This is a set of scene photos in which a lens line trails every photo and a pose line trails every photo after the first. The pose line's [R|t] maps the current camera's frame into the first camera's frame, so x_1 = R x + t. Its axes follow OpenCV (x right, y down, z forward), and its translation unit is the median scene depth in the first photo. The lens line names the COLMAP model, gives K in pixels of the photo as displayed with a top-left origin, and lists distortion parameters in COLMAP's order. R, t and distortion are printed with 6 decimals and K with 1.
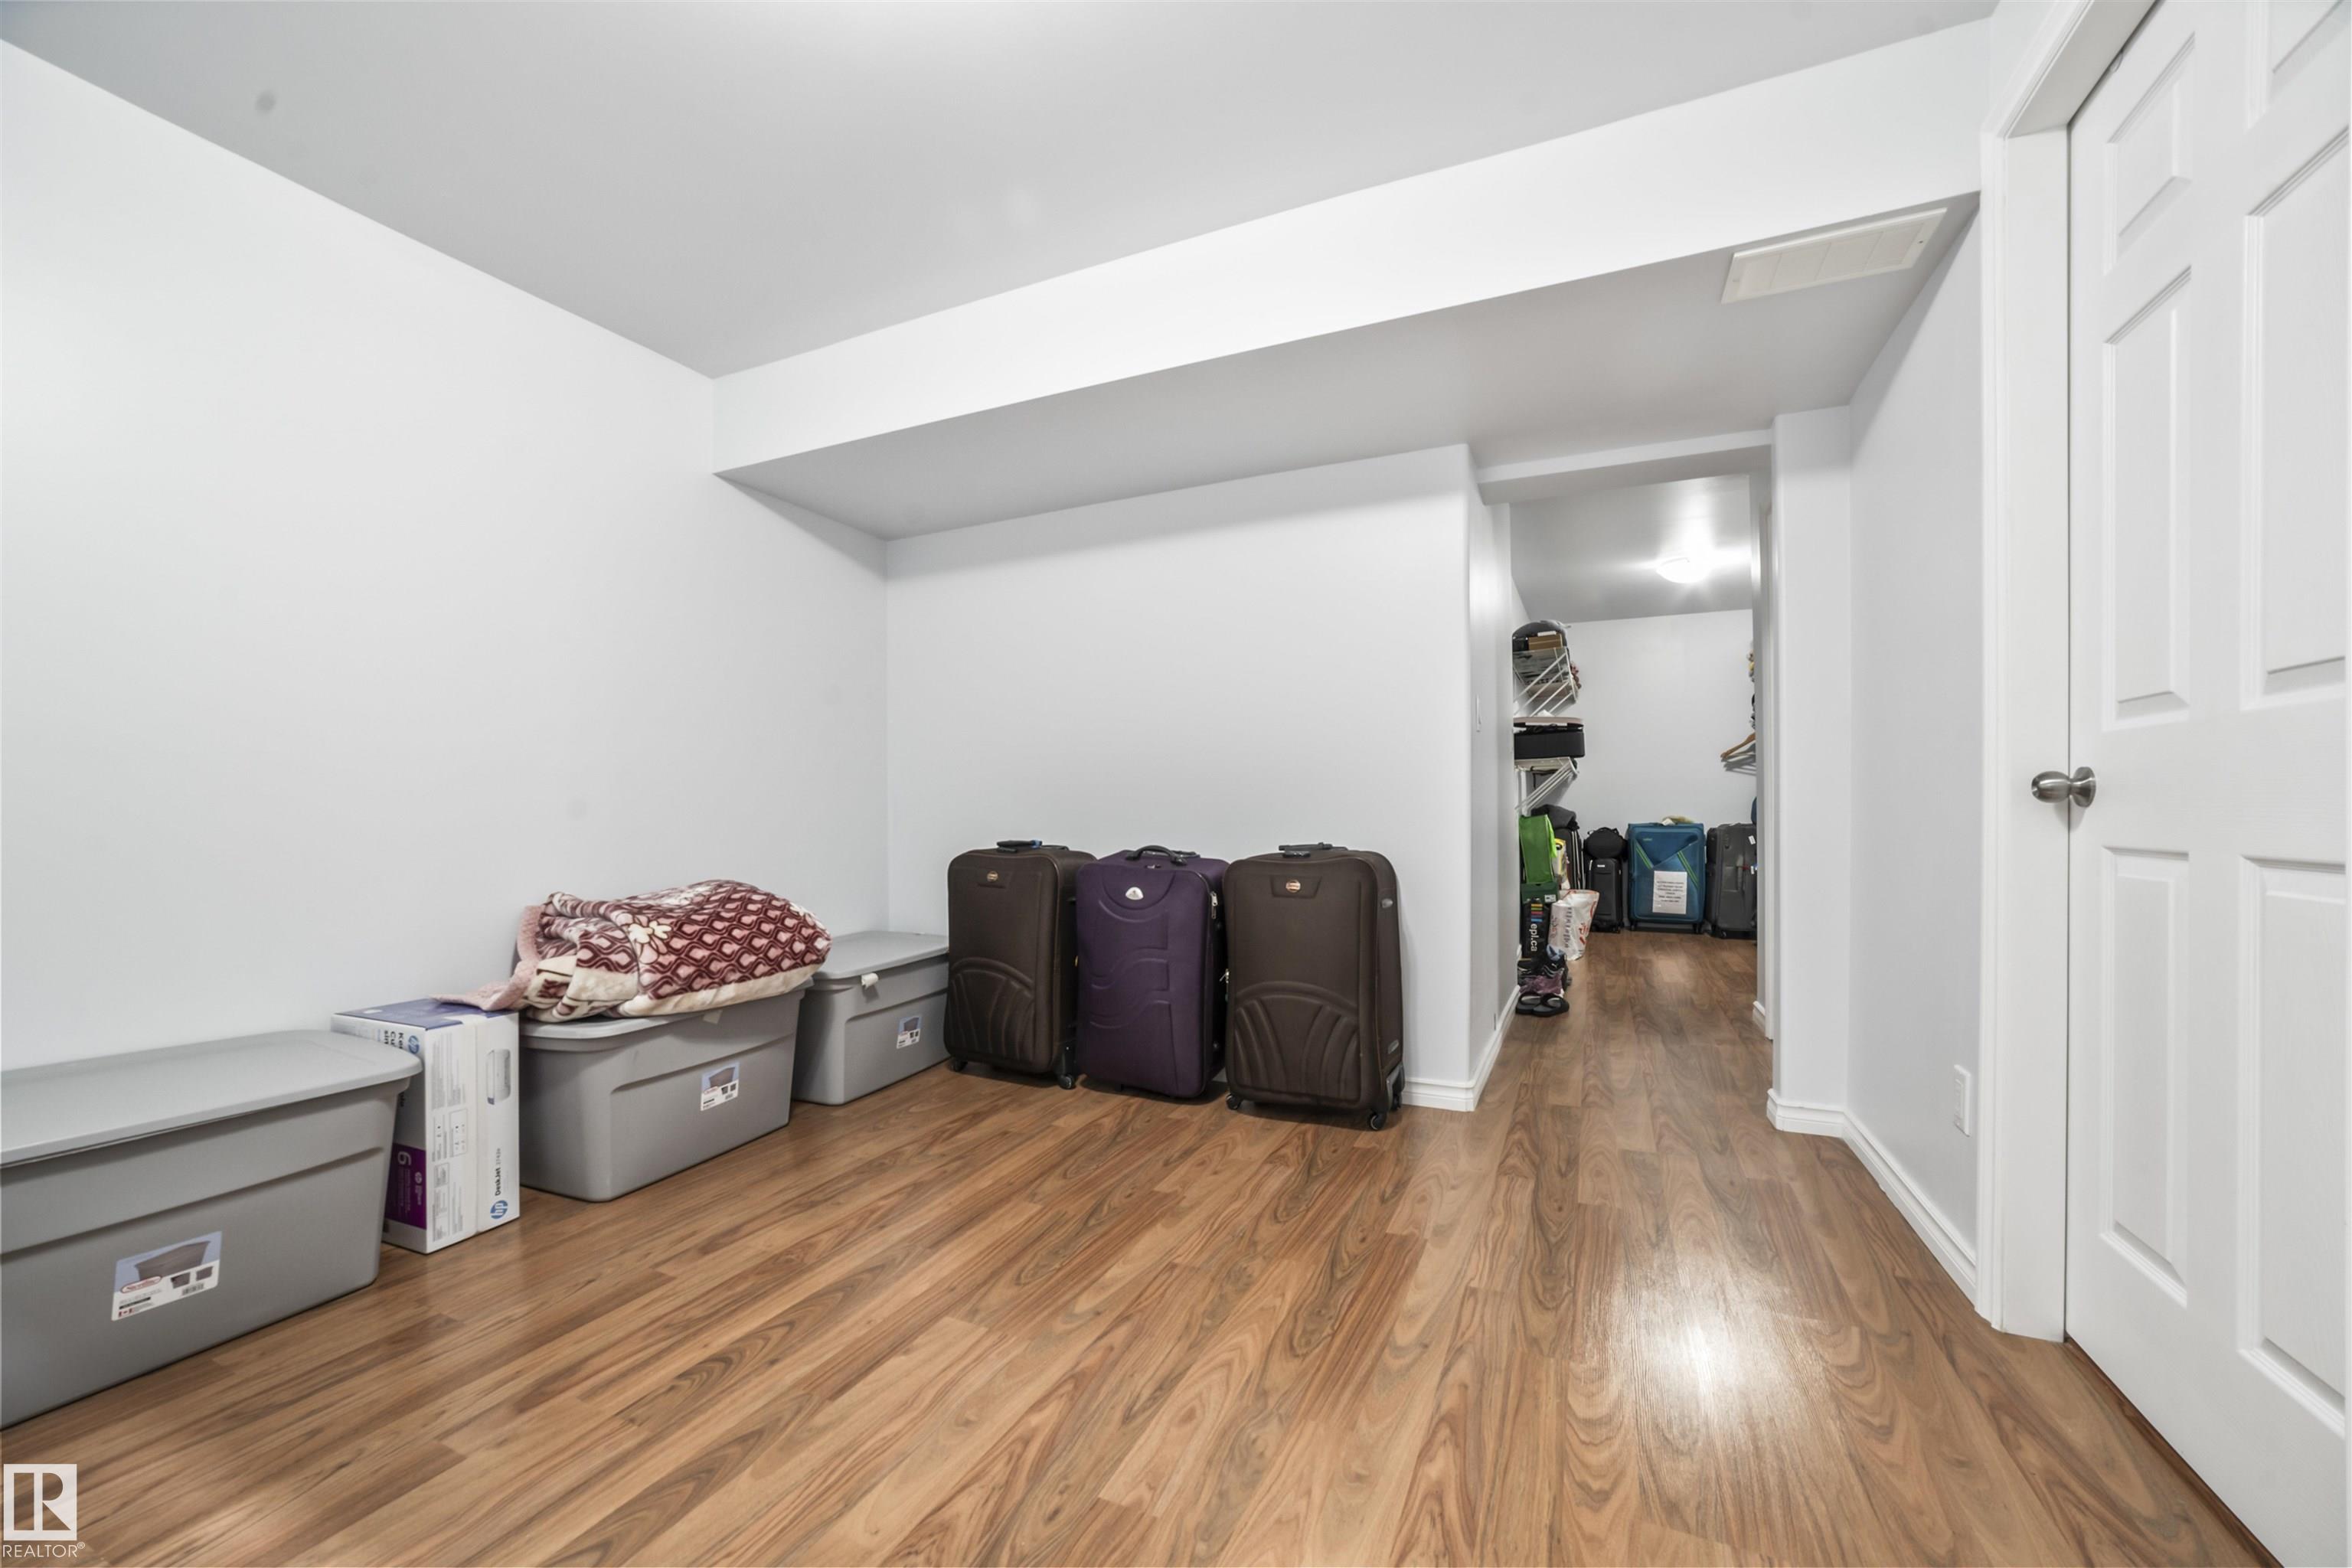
lens RADIAL K [[916.0, 0, 1182.9], [0, 916.0, 814.7], [0, 0, 1]] dist [-0.055558, 0.018074]
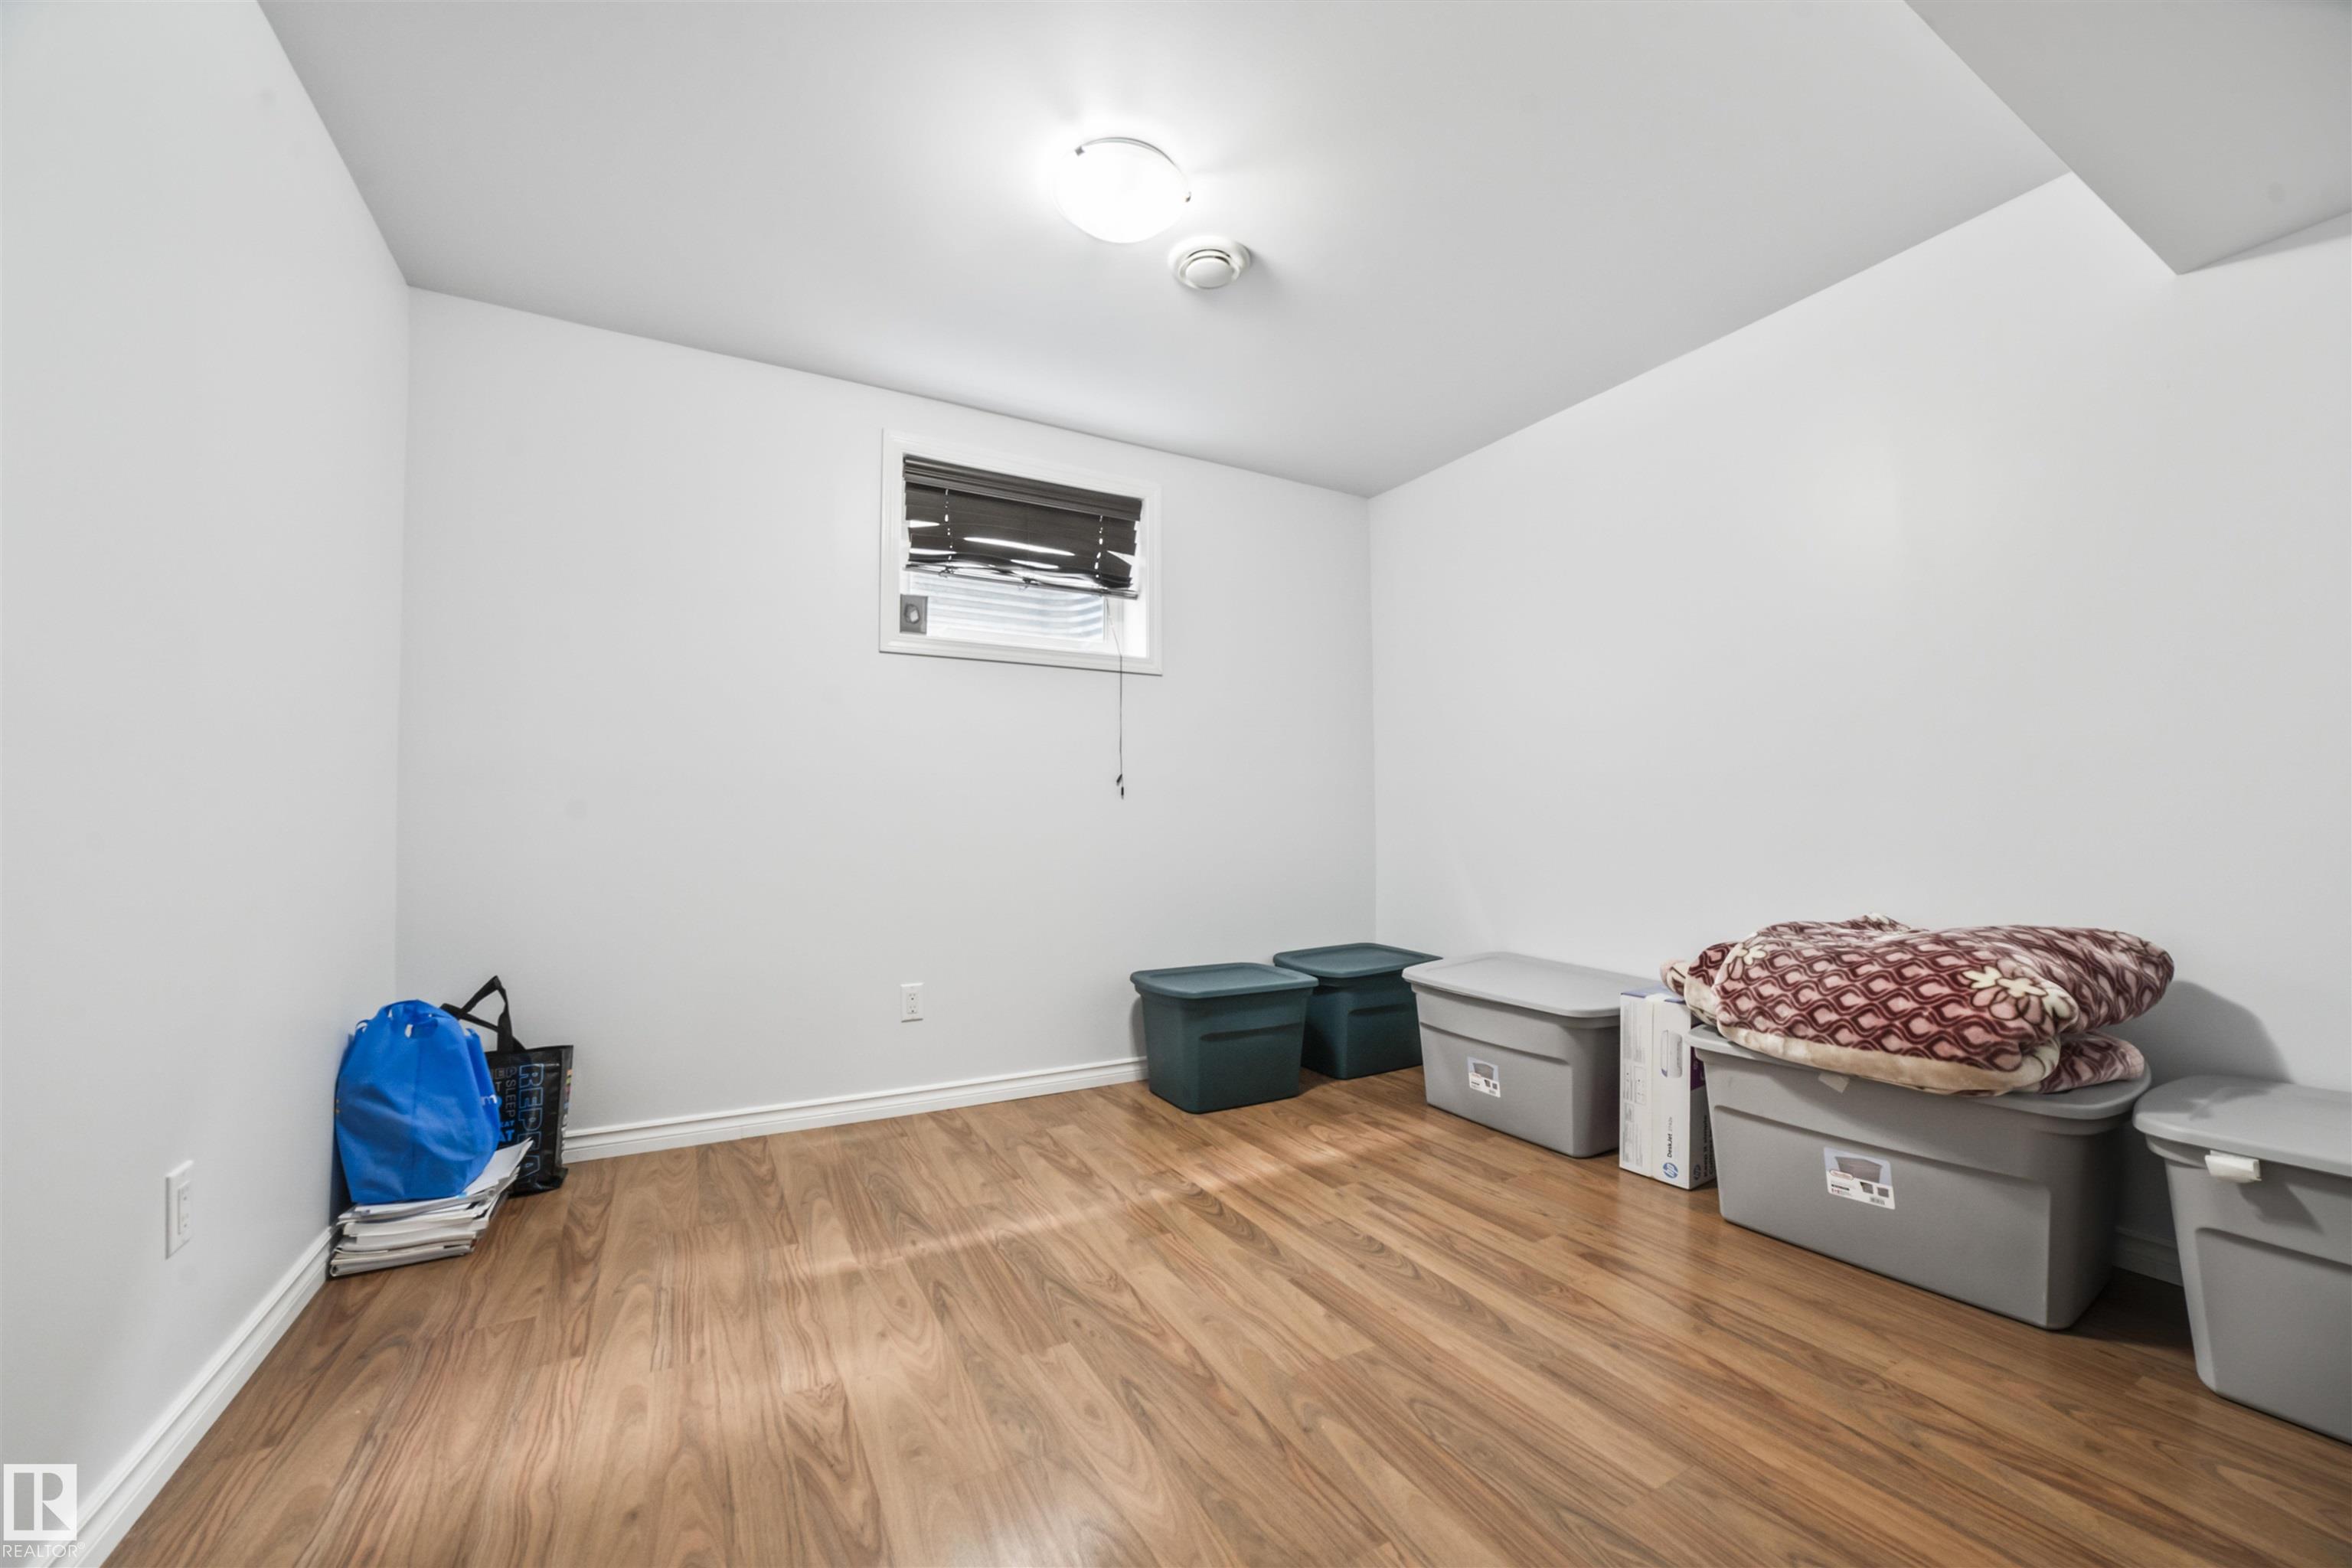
lens RADIAL K [[927.2, 0, 1174.5], [0, 927.2, 856.4], [0, 0, 1]] dist [-0.056575, 0.024374]
pose [[-0.604960, 0.035391, -0.795469, 0.616045], [0.004488, 0.999147, 0.041040, -0.012349], [0.796243, 0.021258, -0.604603, 1.369163]]
